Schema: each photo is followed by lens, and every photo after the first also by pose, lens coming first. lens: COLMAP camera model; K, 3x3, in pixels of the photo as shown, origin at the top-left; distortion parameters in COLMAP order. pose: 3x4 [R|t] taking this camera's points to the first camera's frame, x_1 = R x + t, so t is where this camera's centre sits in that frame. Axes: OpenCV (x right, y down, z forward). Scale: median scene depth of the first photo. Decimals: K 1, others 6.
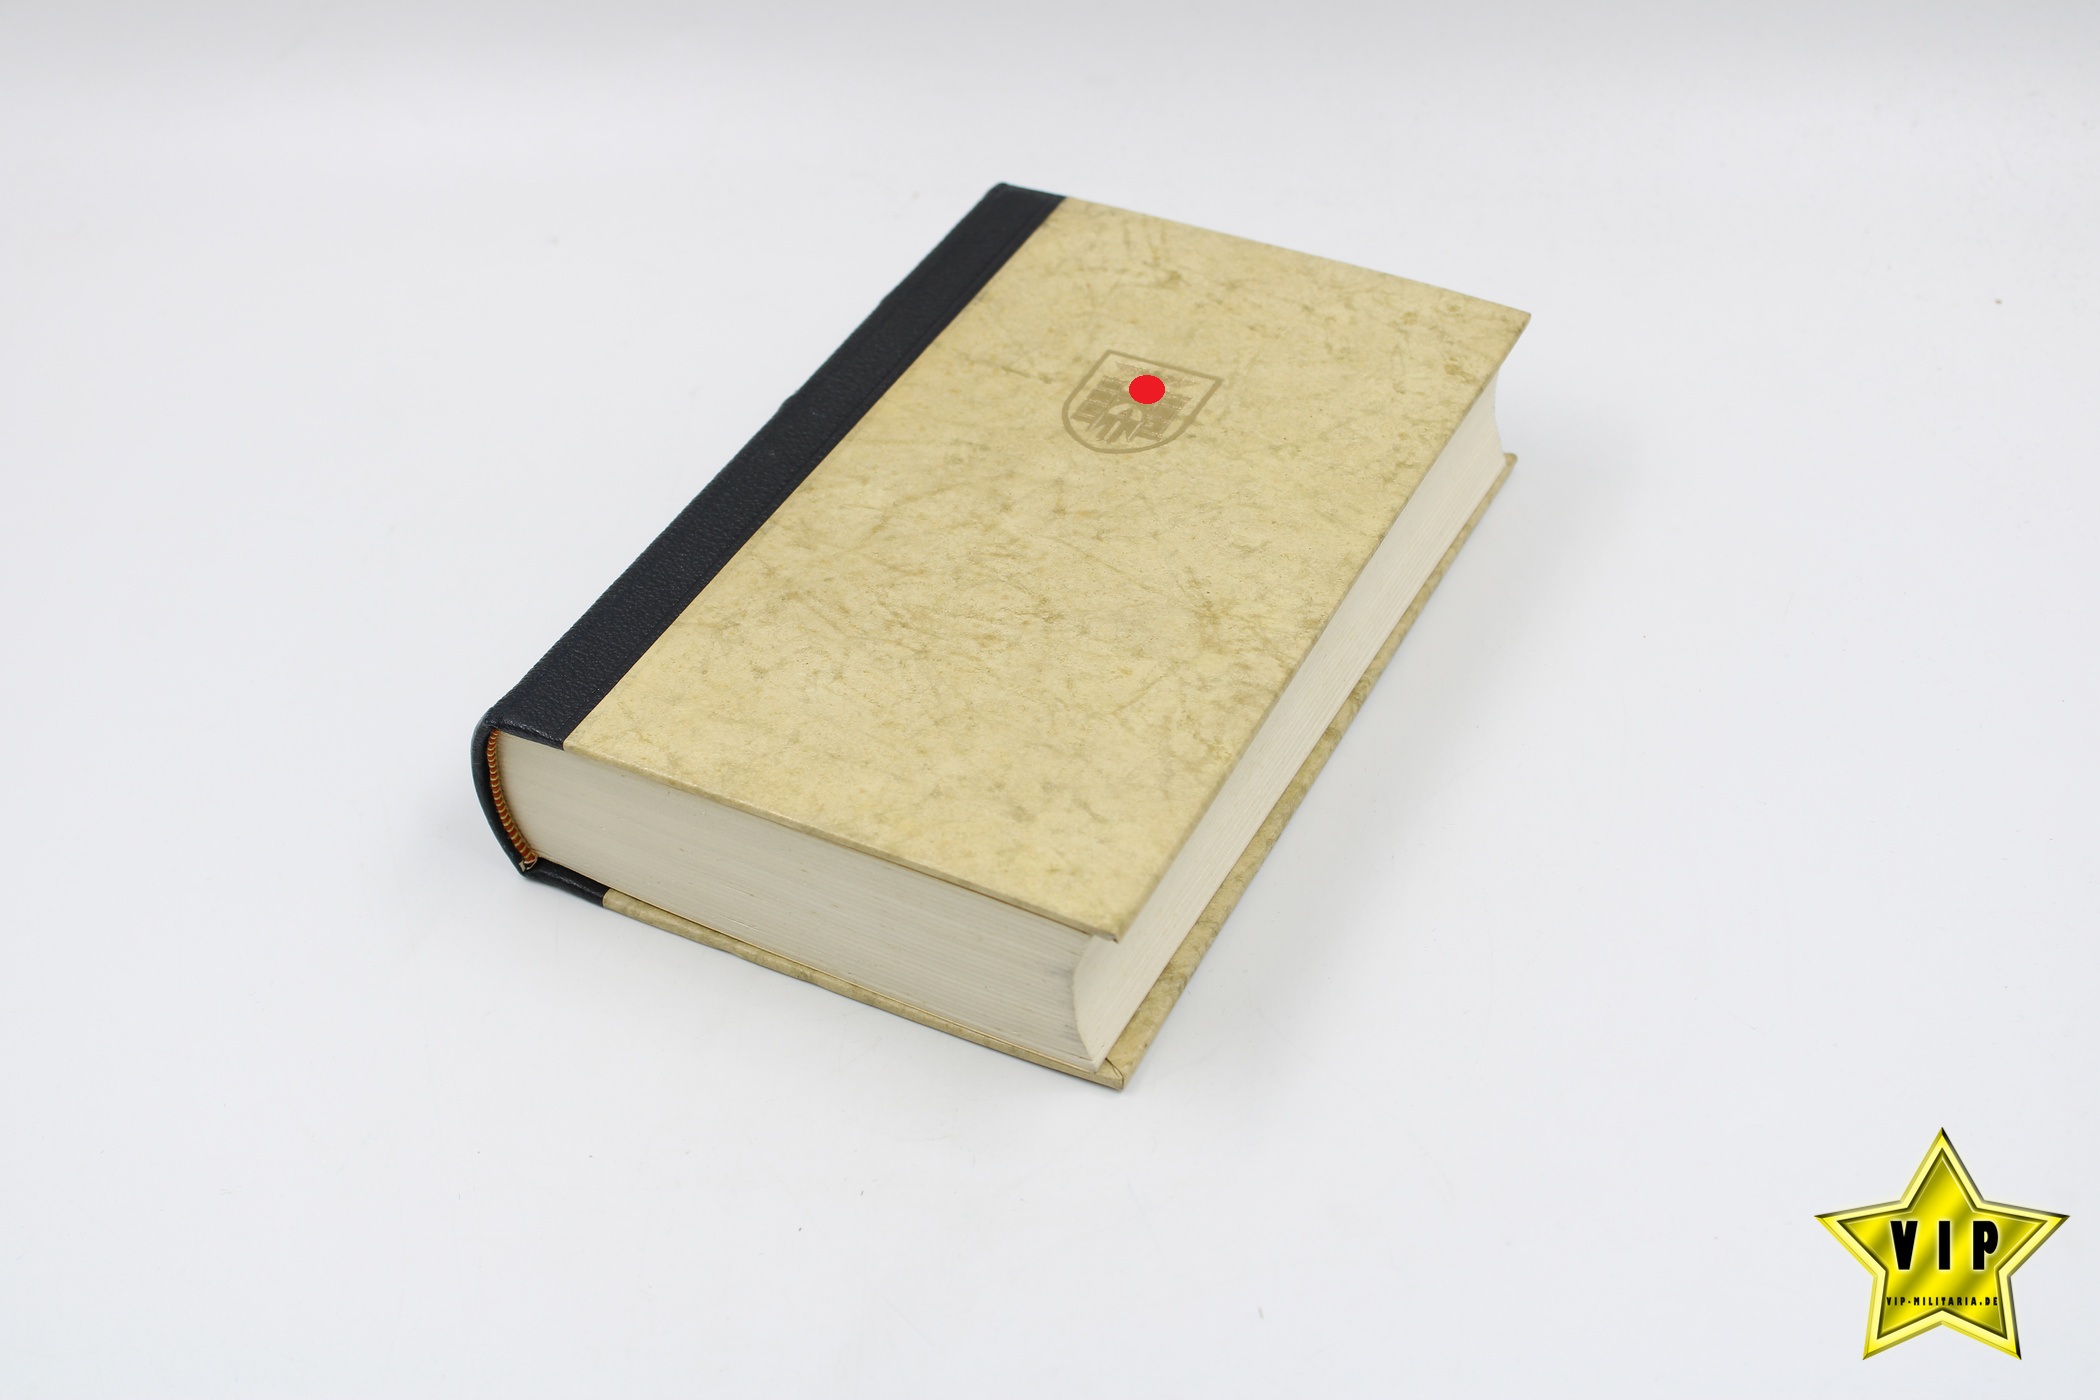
lens RADIAL K [[2922.1, 0, 1030.5], [0, 2922.1, 703.7], [0, 0, 1]] dist [-0.085839, 0.000000]
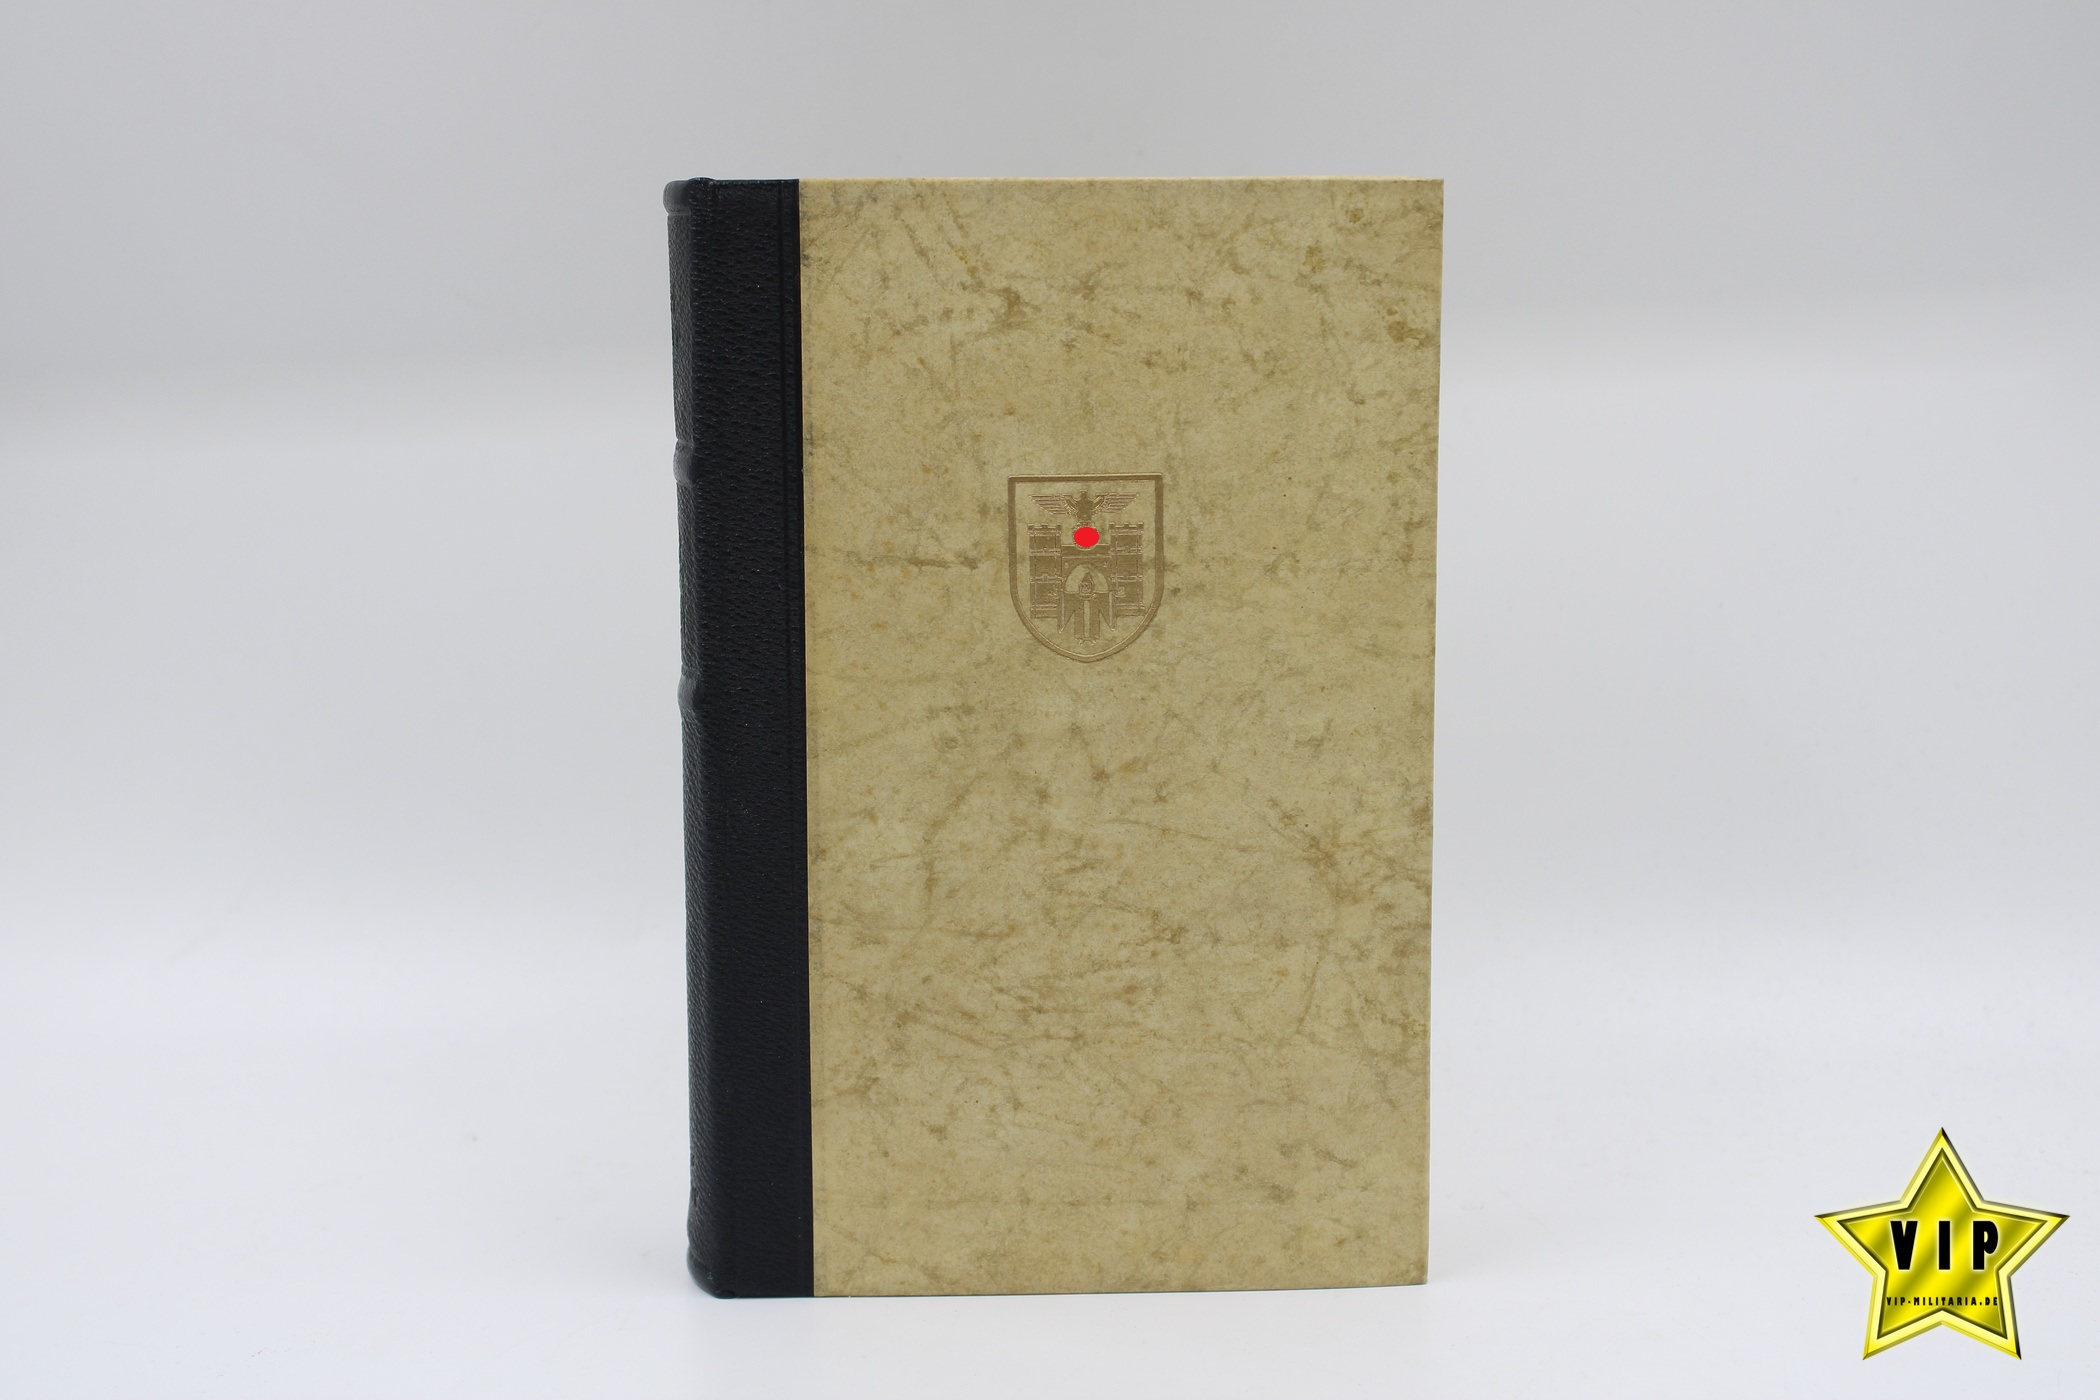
lens RADIAL K [[2922.1, 0, 1052.3], [0, 2922.1, 697.8], [0, 0, 1]] dist [-0.085839, 0.000000]
pose [[0.880954, -0.472989, -0.014175, 0.020941], [0.270601, 0.478975, 0.835080, -0.827161], [-0.388194, -0.739503, 0.549946, 0.527893]]
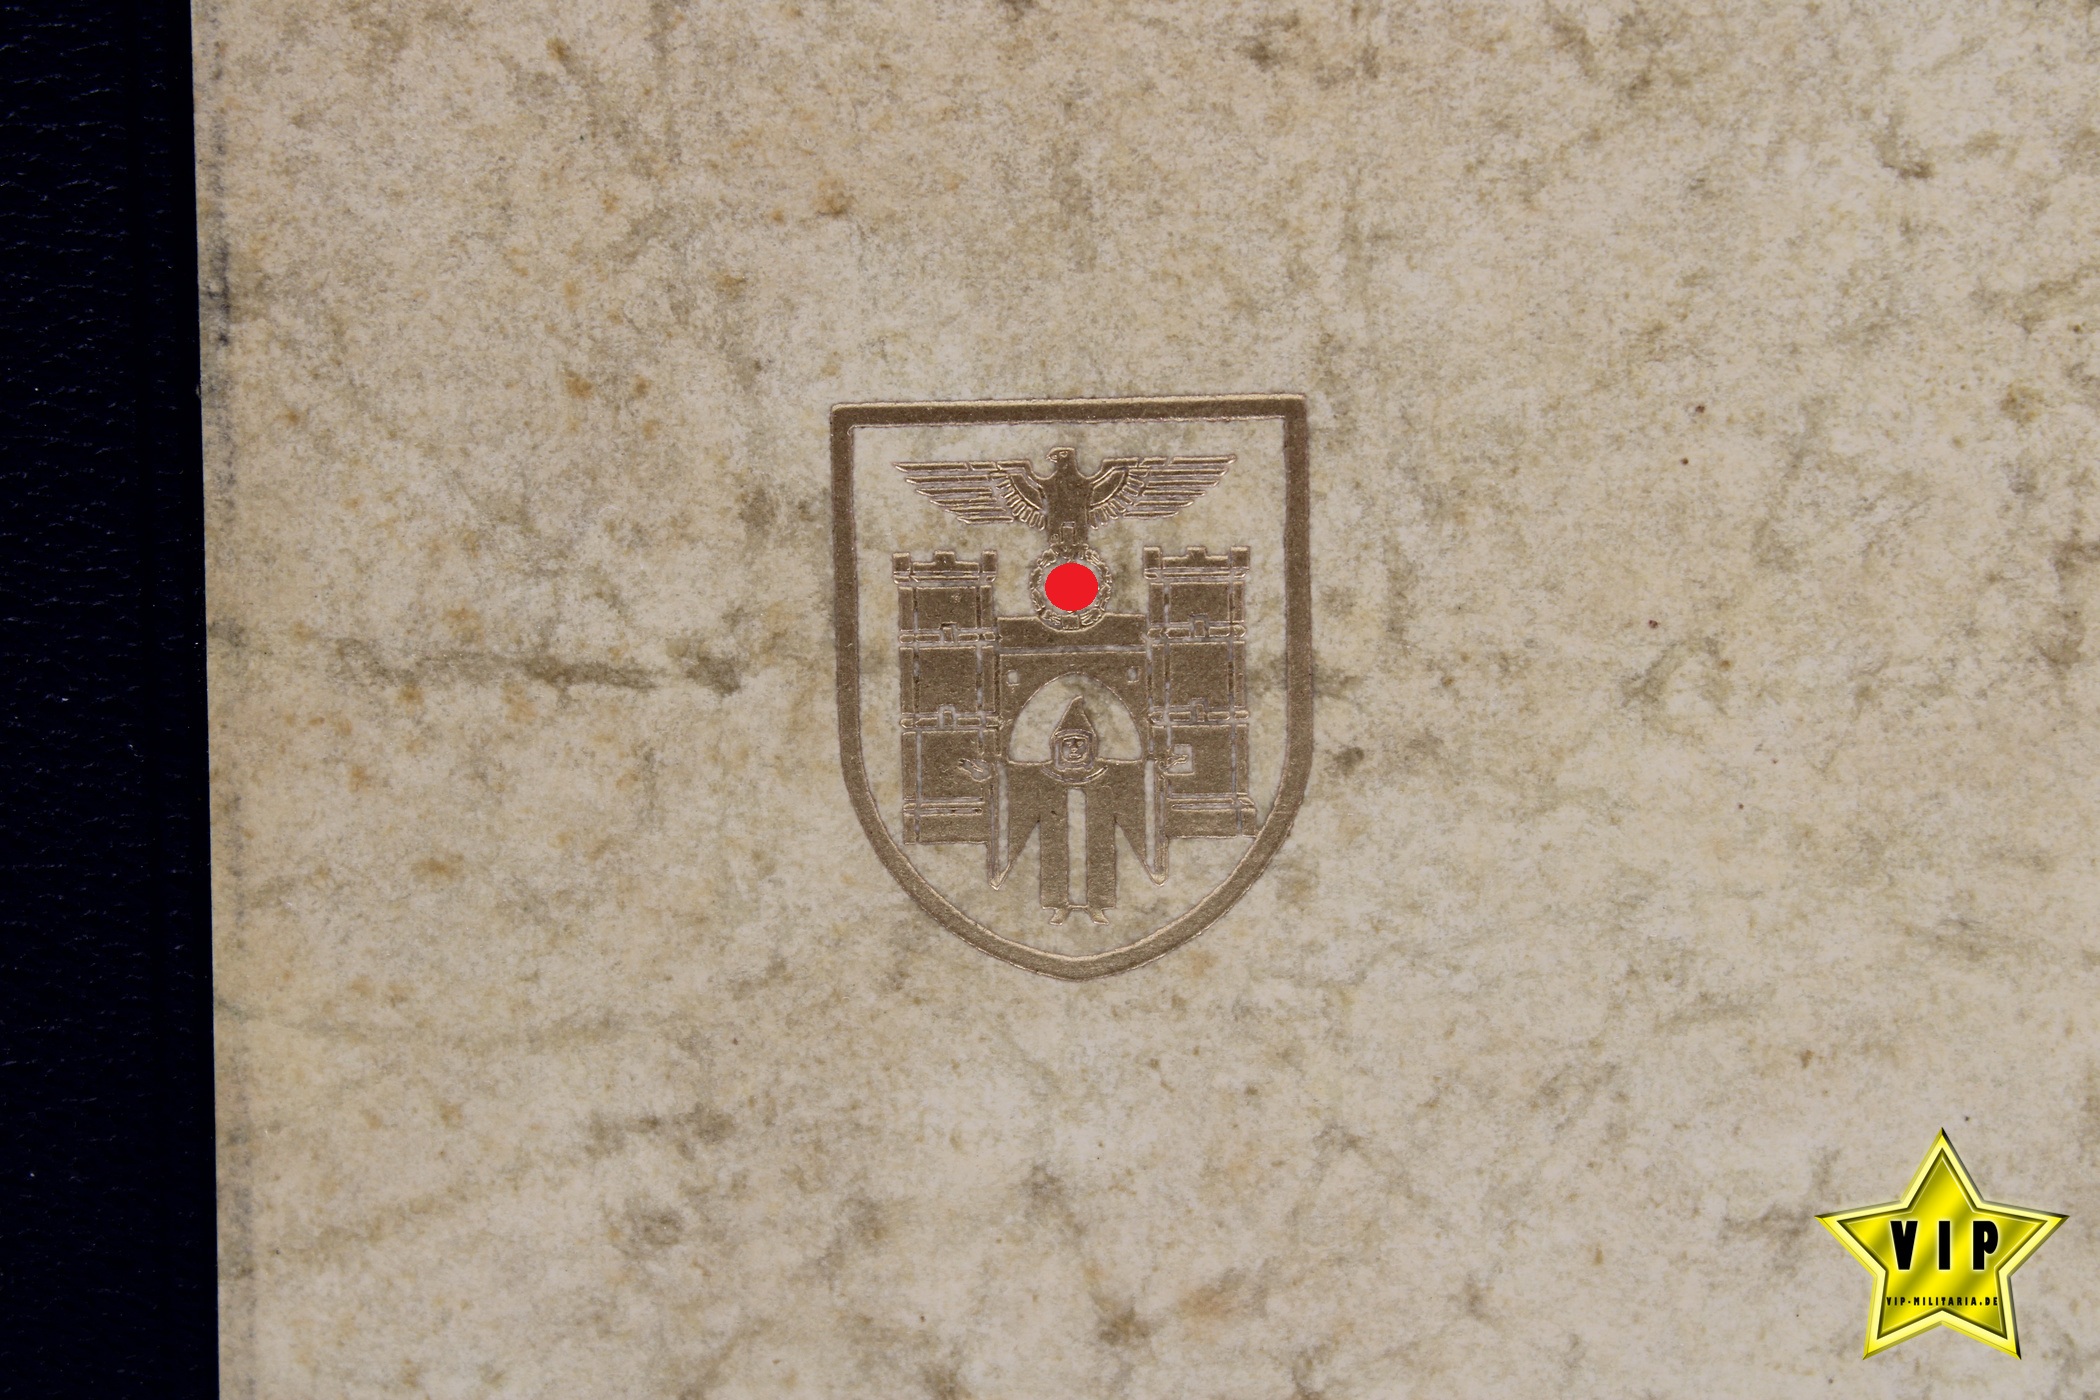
lens RADIAL K [[5335.7, 0, 1054.4], [0, 5335.7, 702.8], [0, 0, 1]] dist [0.044845, 0.000000]
pose [[0.879065, -0.476701, 0.000984, 0.033150], [0.286806, 0.530532, 0.797670, -0.523667], [-0.380772, -0.700922, 0.603093, 0.722138]]
